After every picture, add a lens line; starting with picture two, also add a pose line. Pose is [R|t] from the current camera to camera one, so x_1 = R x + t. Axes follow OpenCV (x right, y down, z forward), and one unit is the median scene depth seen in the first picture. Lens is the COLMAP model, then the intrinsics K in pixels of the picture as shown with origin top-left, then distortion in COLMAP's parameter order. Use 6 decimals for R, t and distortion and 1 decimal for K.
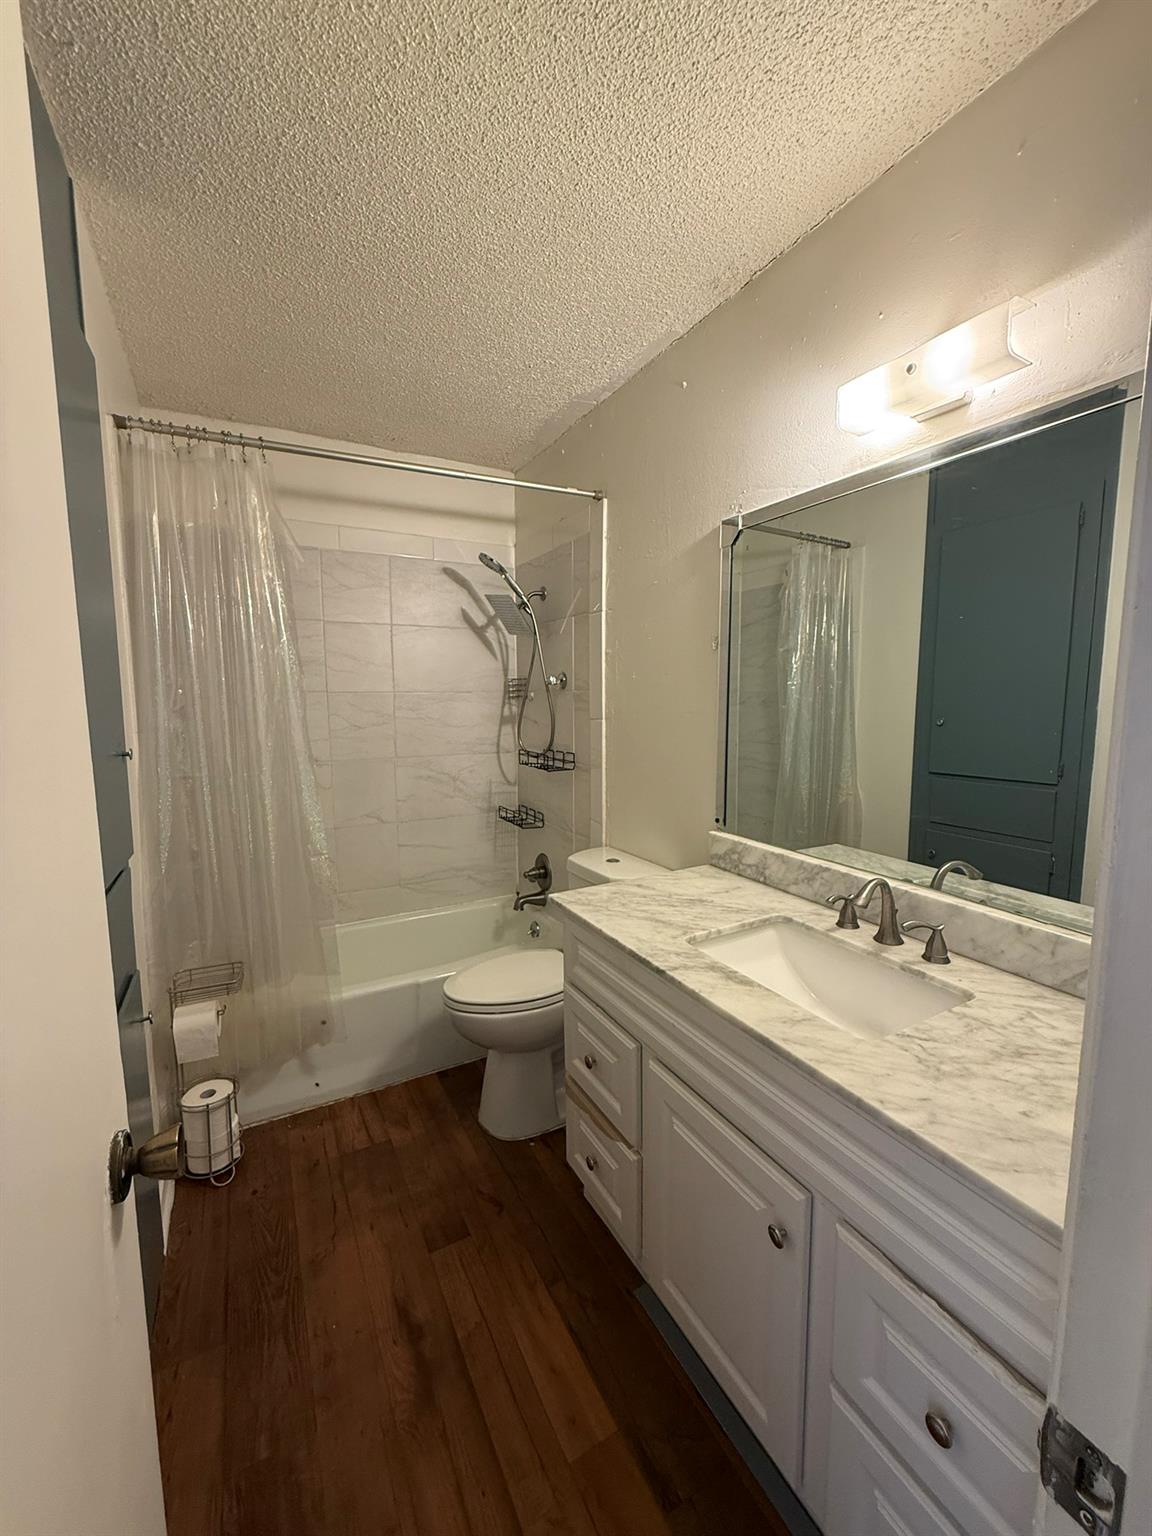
lens RADIAL K [[617.1, 0, 581.6], [0, 617.1, 764.3], [0, 0, 1]] dist [0.001366, -0.000469]
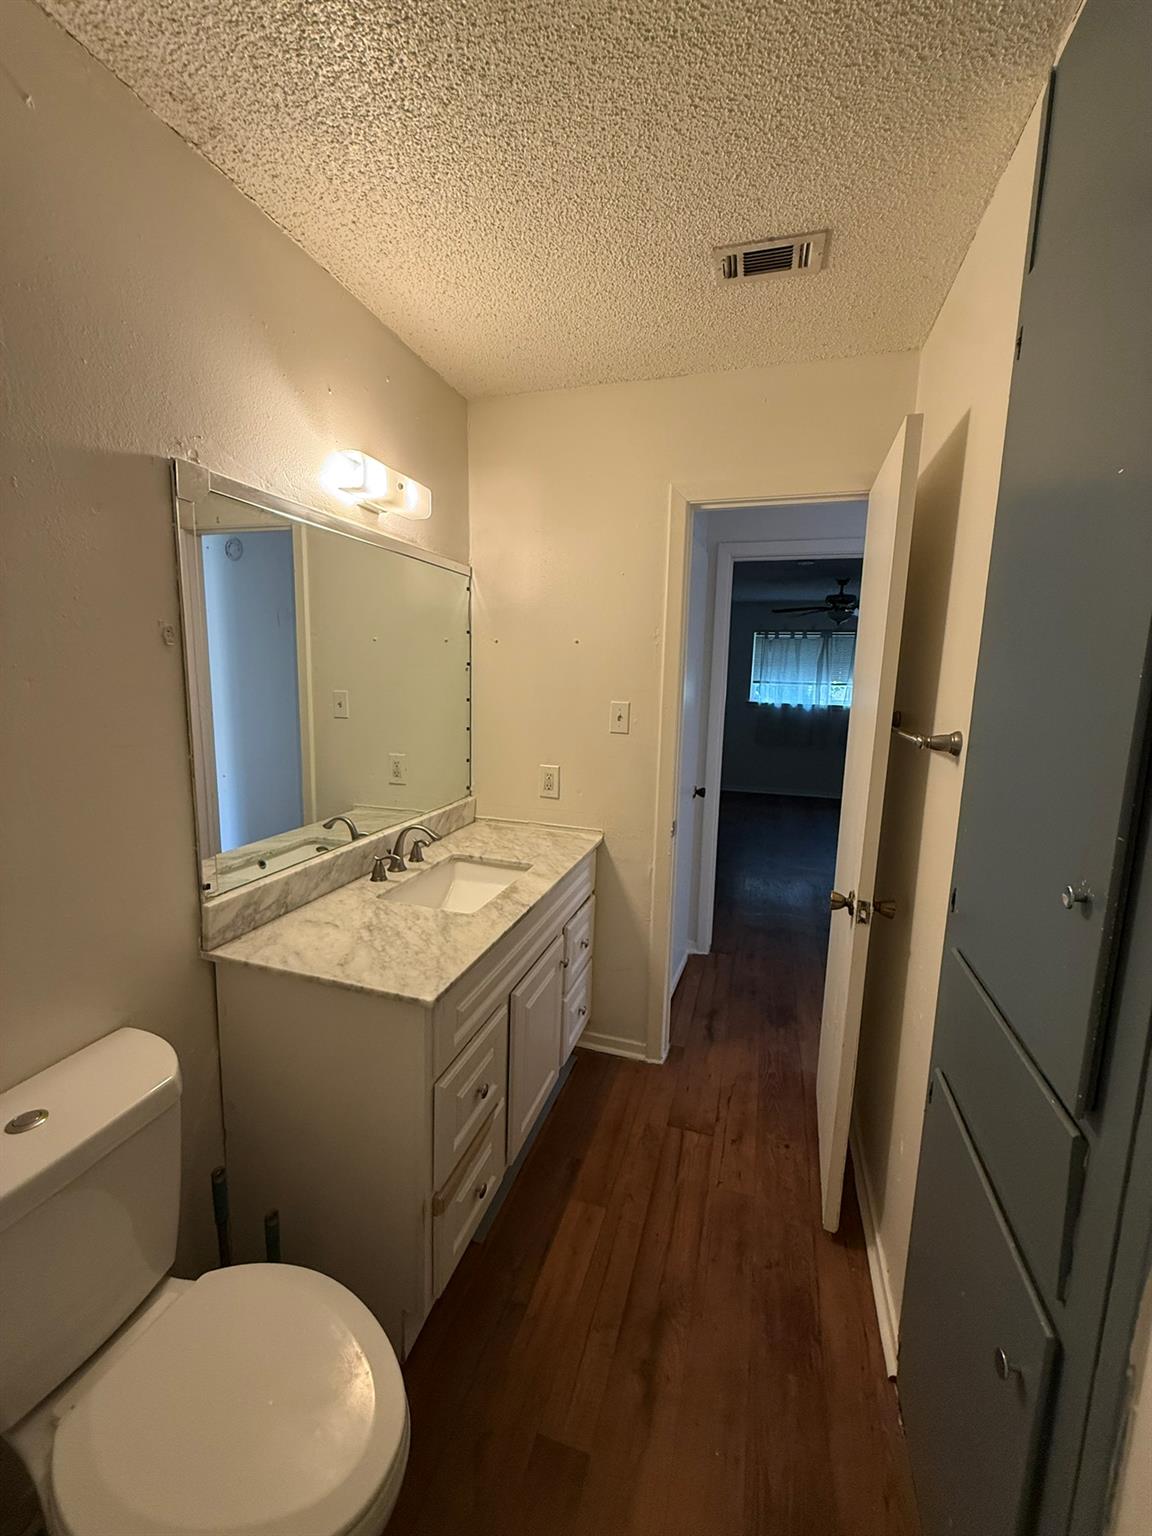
lens RADIAL K [[617.1, 0, 579.3], [0, 617.1, 761.1], [0, 0, 1]] dist [0.001366, -0.000469]
pose [[-0.697964, -0.117995, 0.706345, -0.578793], [0.054523, 0.974714, 0.216702, -0.185659], [-0.714054, 0.189762, -0.673882, 1.163230]]
